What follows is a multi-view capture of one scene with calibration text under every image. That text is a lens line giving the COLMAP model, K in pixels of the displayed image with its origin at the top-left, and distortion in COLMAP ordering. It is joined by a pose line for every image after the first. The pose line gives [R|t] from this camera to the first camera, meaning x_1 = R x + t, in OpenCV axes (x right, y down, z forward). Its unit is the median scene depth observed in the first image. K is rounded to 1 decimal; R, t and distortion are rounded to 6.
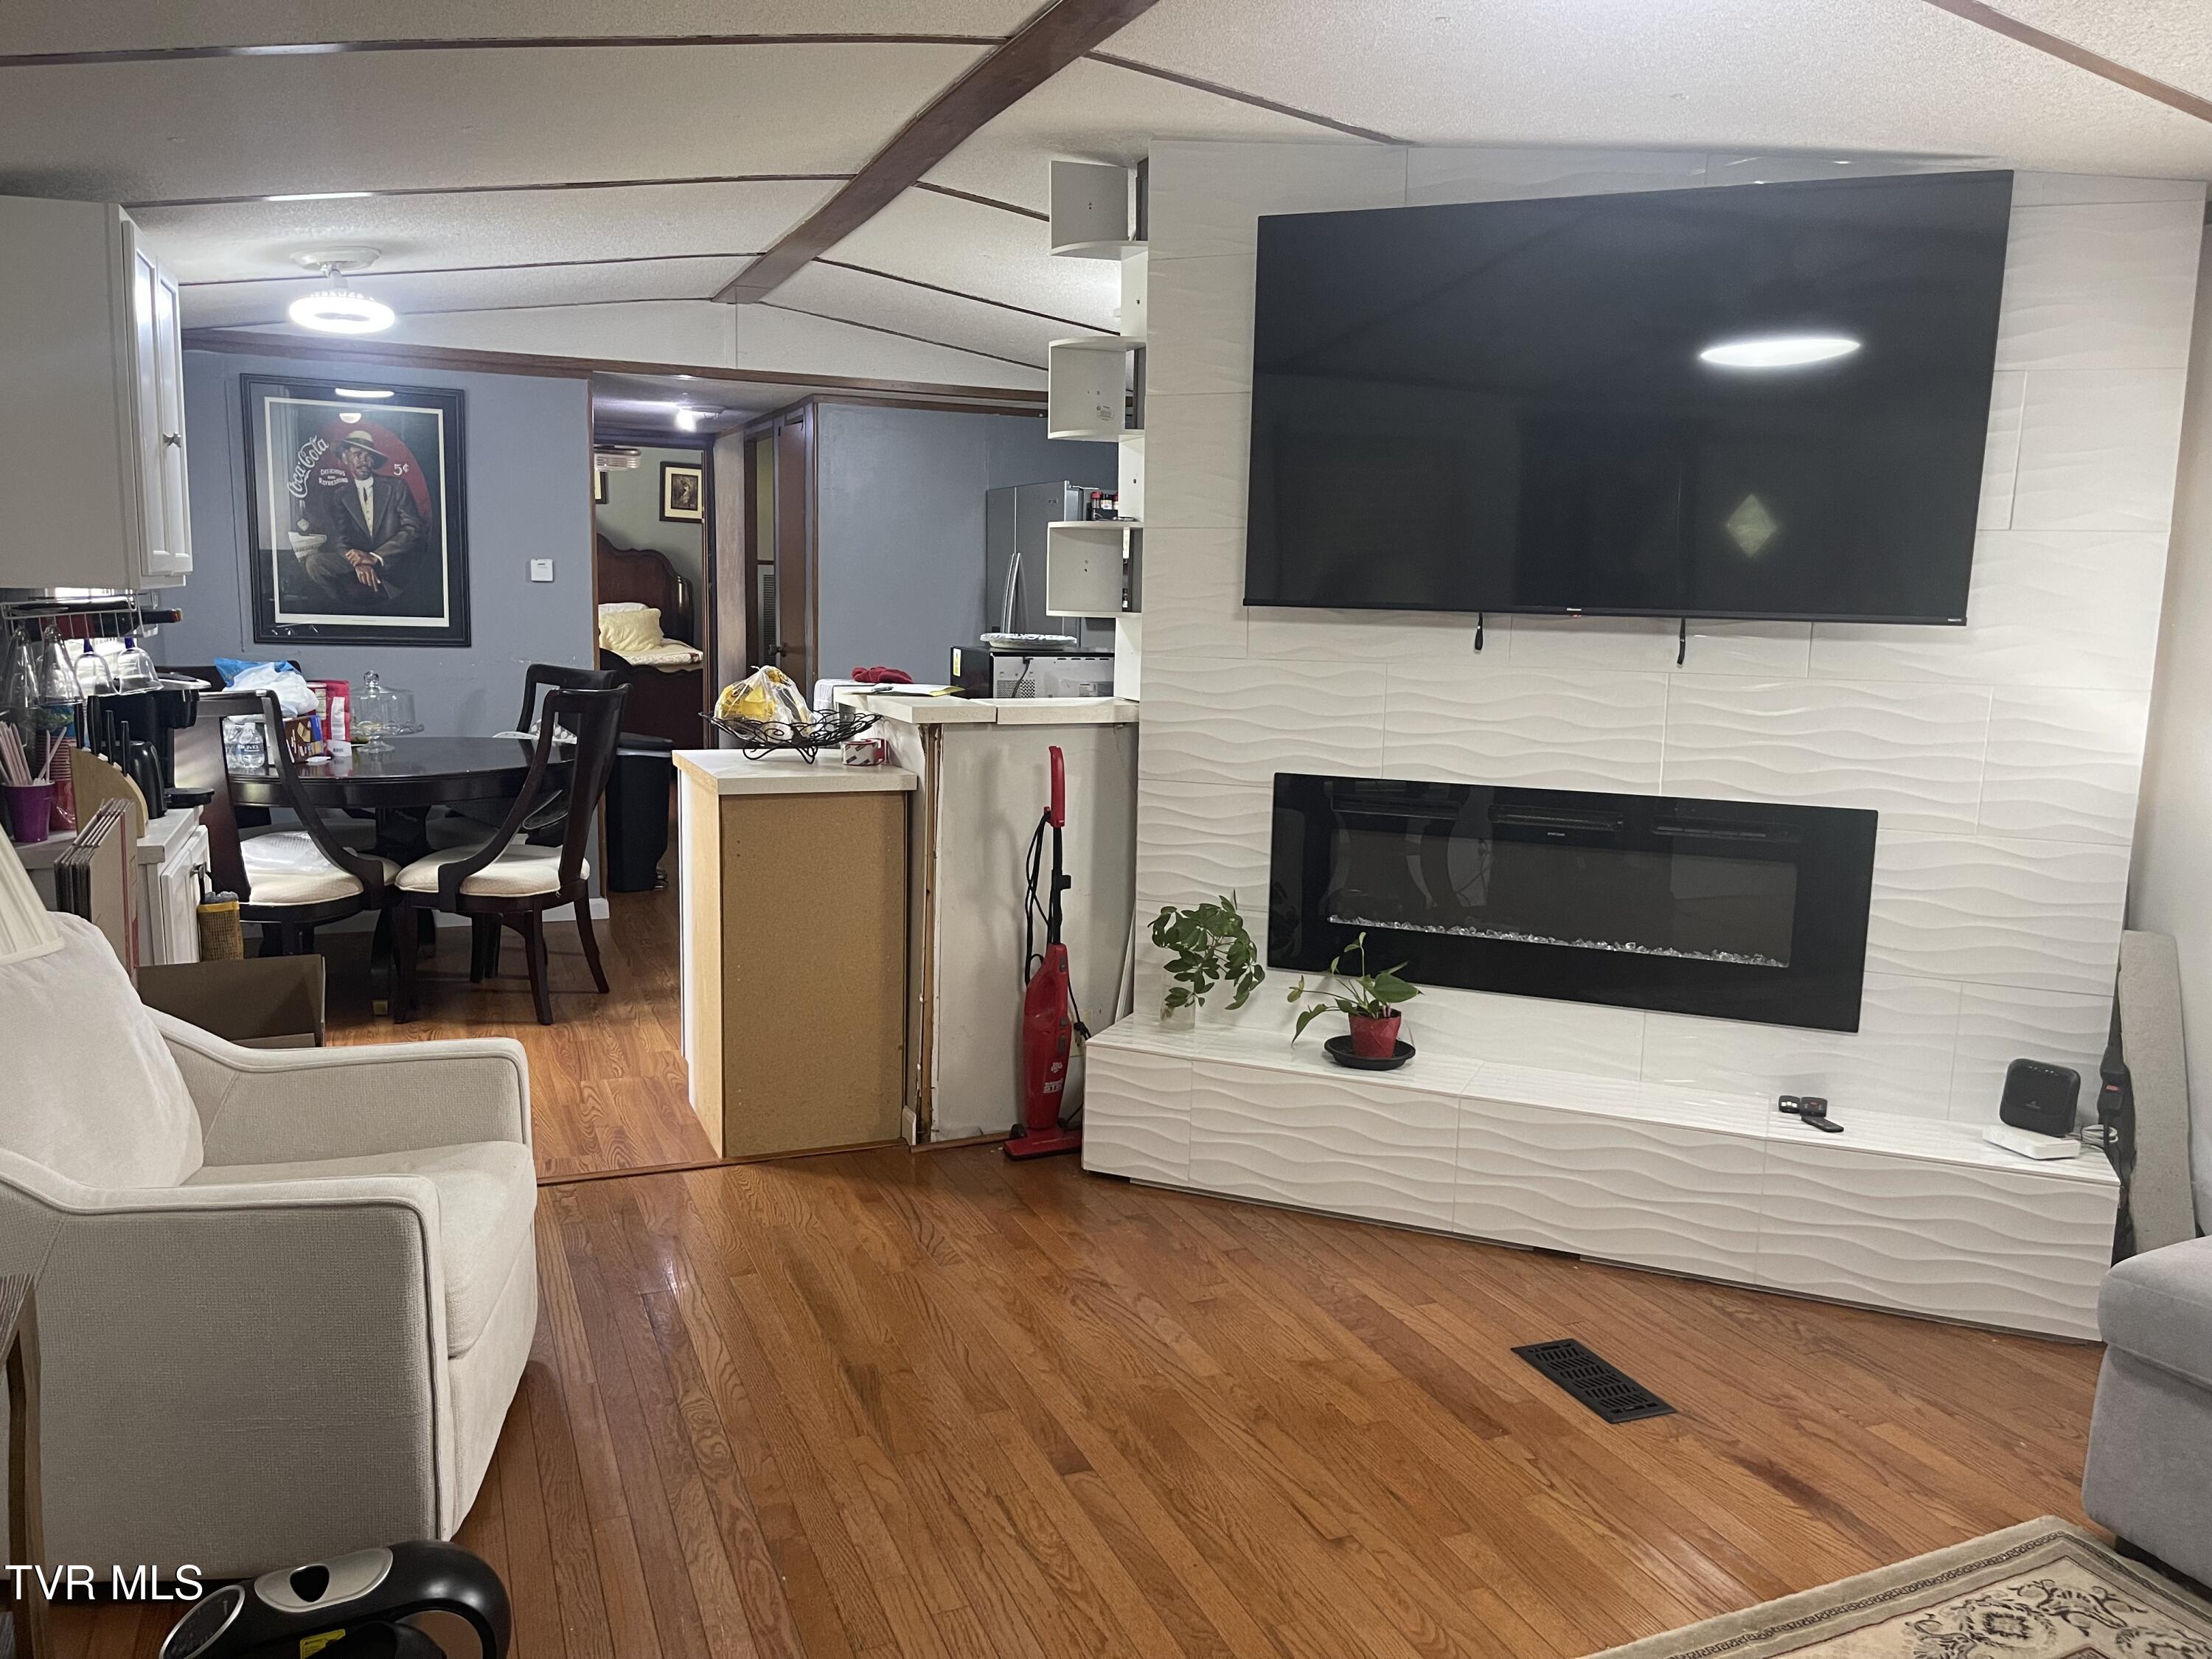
lens RADIAL K [[1683.7, 0, 1095.9], [0, 1683.7, 848.8], [0, 0, 1]] dist [0.070167, -0.092625]
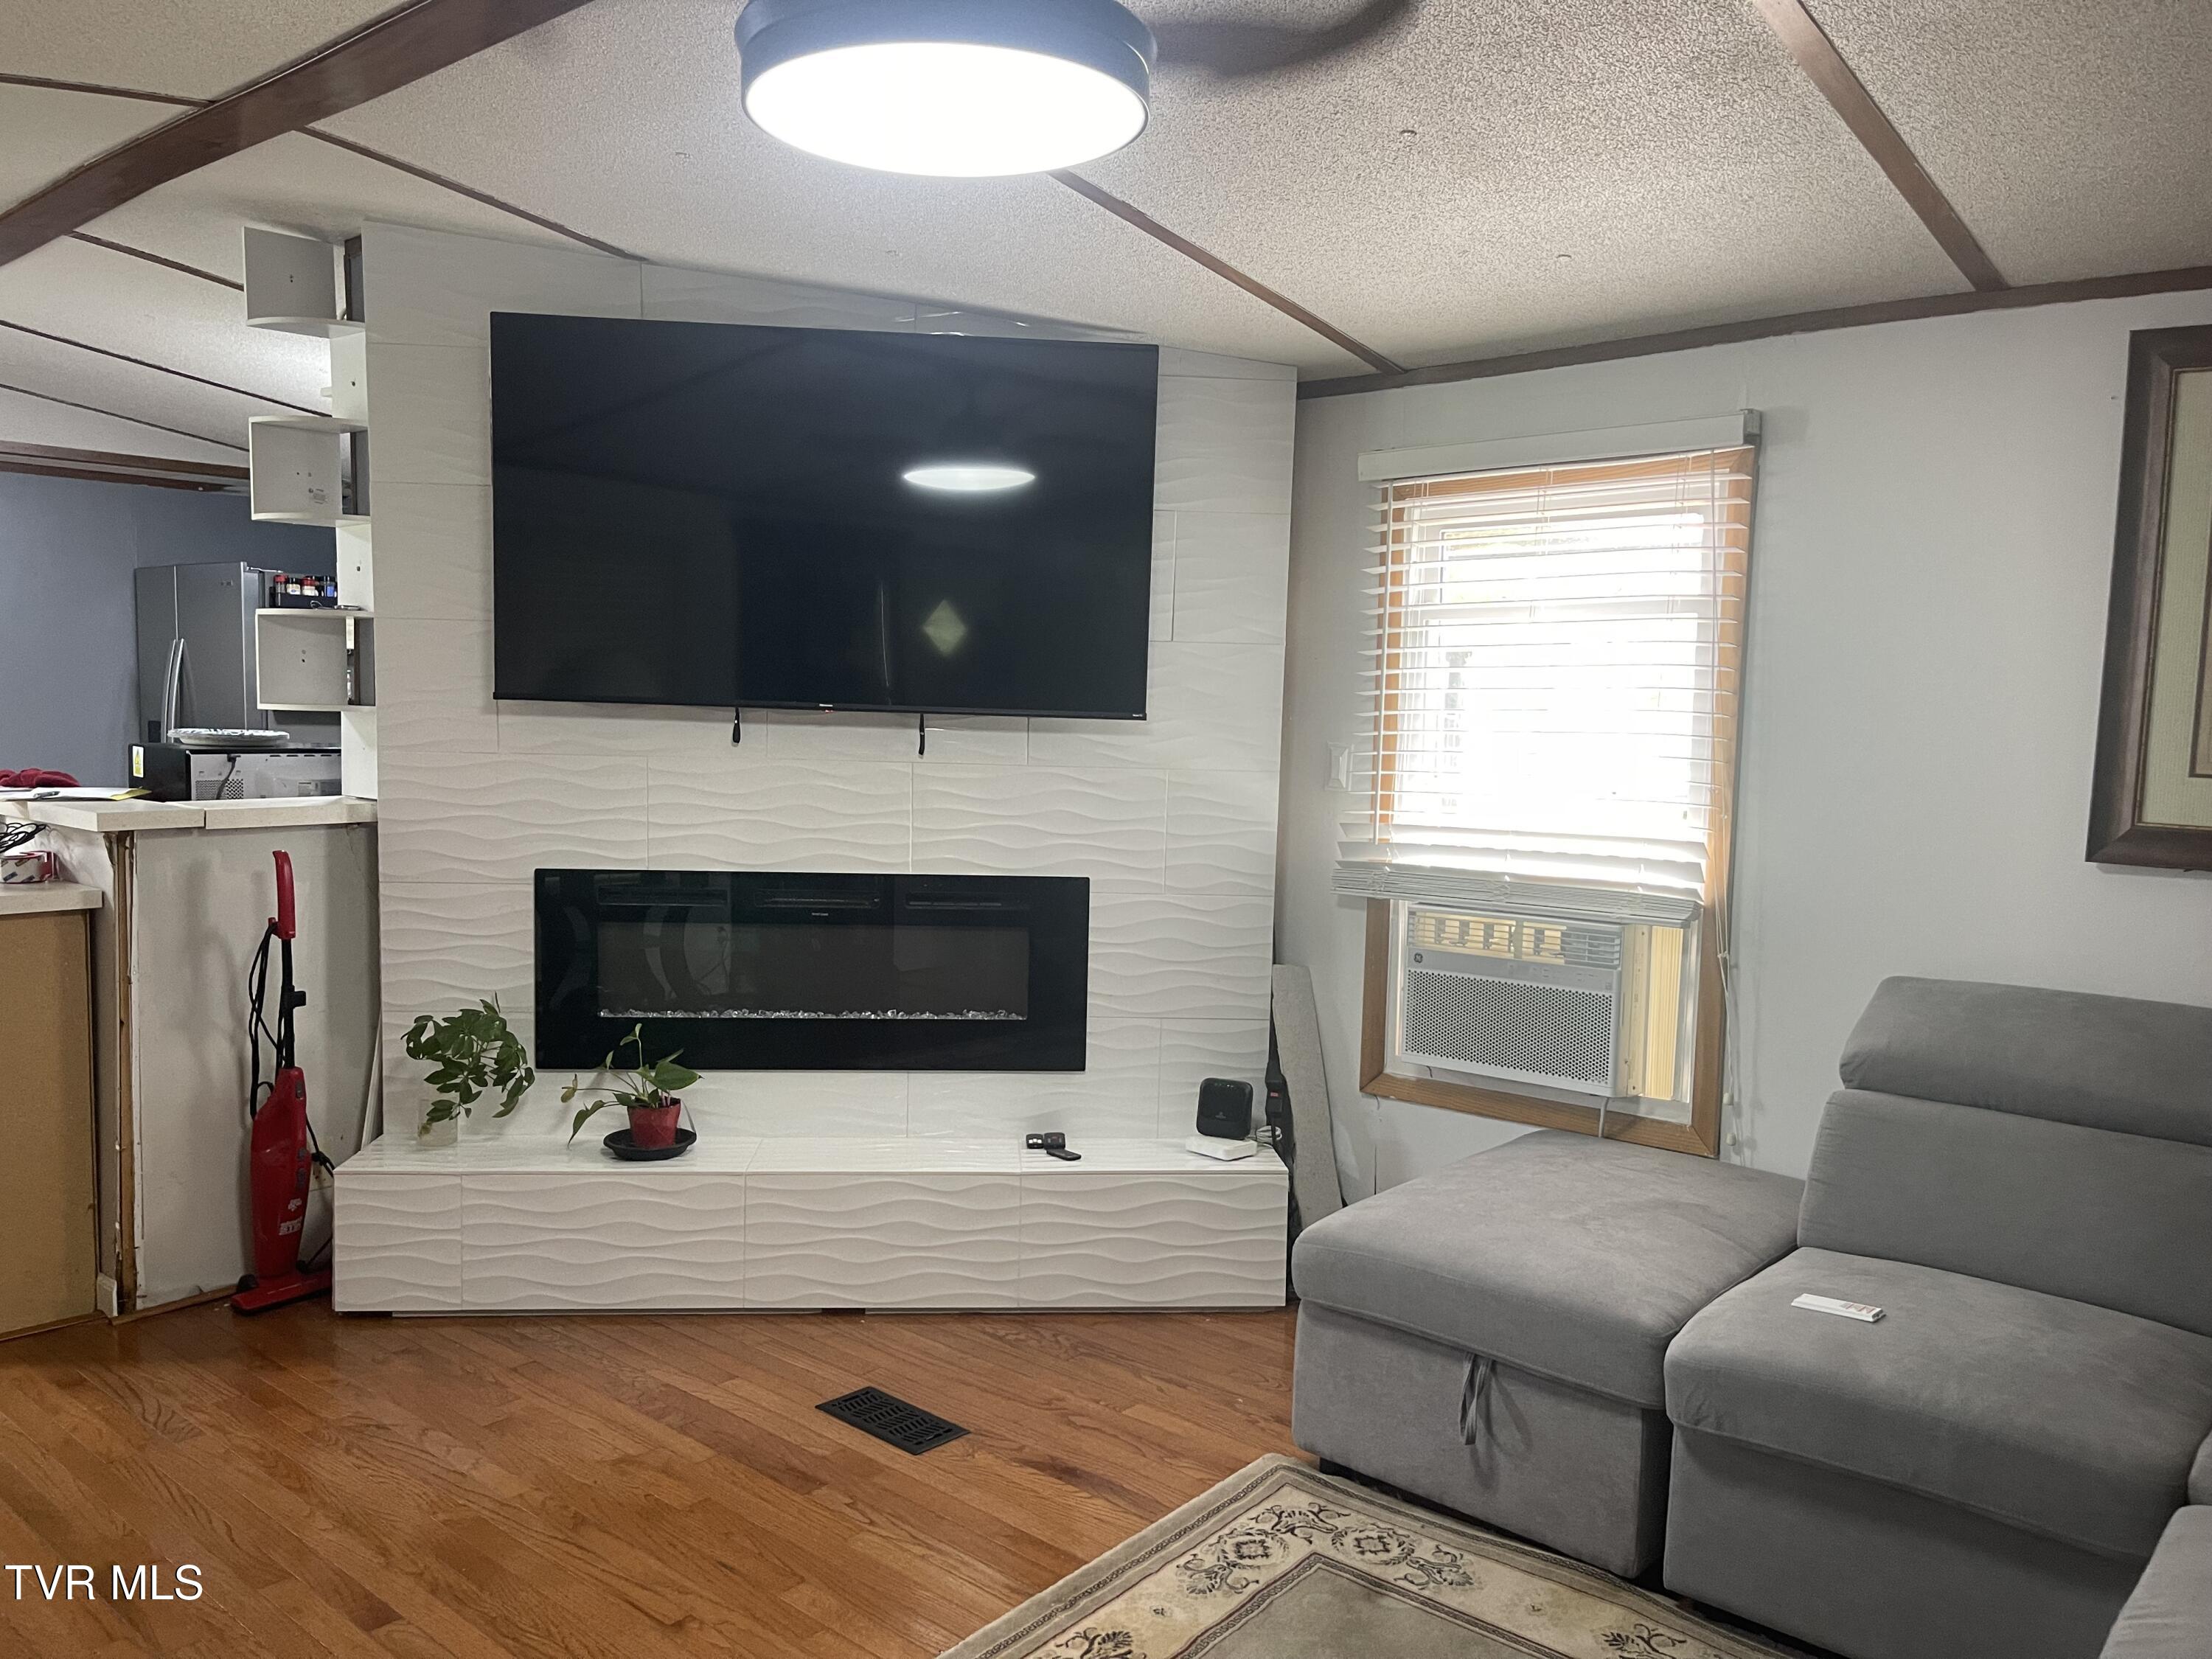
lens RADIAL K [[1683.7, 0, 1105.7], [0, 1683.7, 850.2], [0, 0, 1]] dist [0.070167, -0.092625]
pose [[0.890600, -0.041008, 0.452934, -0.050123], [0.065119, 0.997163, -0.037762, 0.003153], [-0.450101, 0.063126, 0.890744, -0.031146]]
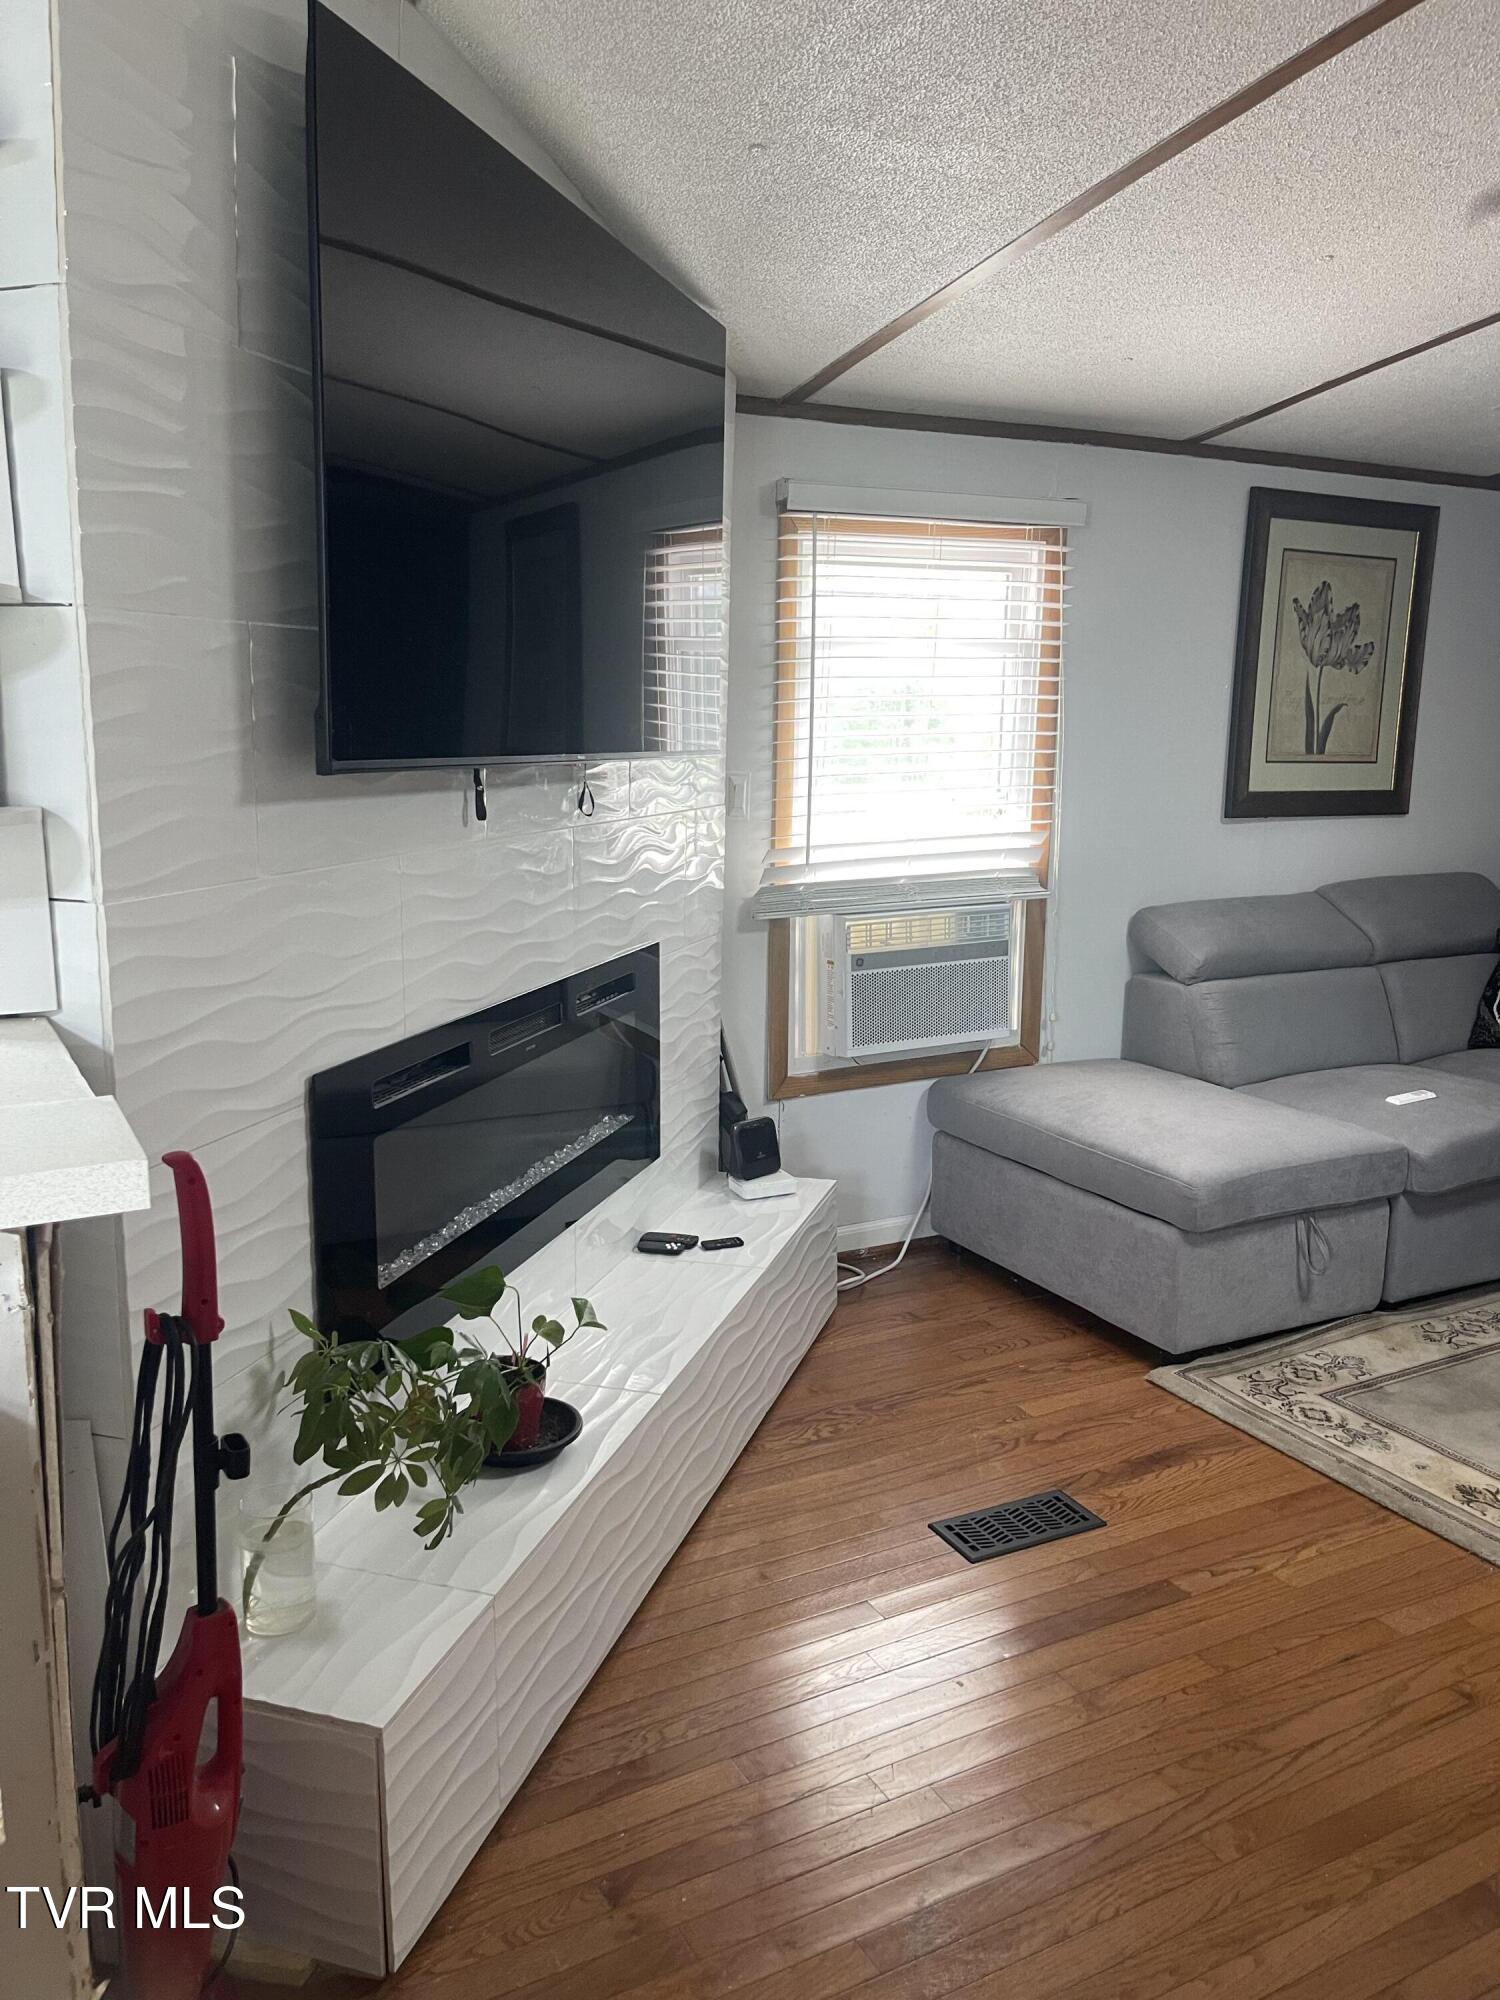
lens RADIAL K [[1522.3, 0, 742.1], [0, 1522.3, 1000.5], [0, 0, 1]] dist [0.070167, -0.092625]
pose [[-0.102917, -0.203552, 0.973640, -0.439086], [0.145187, 0.965280, 0.217151, -0.177438], [-0.984037, 0.163708, -0.069790, 1.009745]]
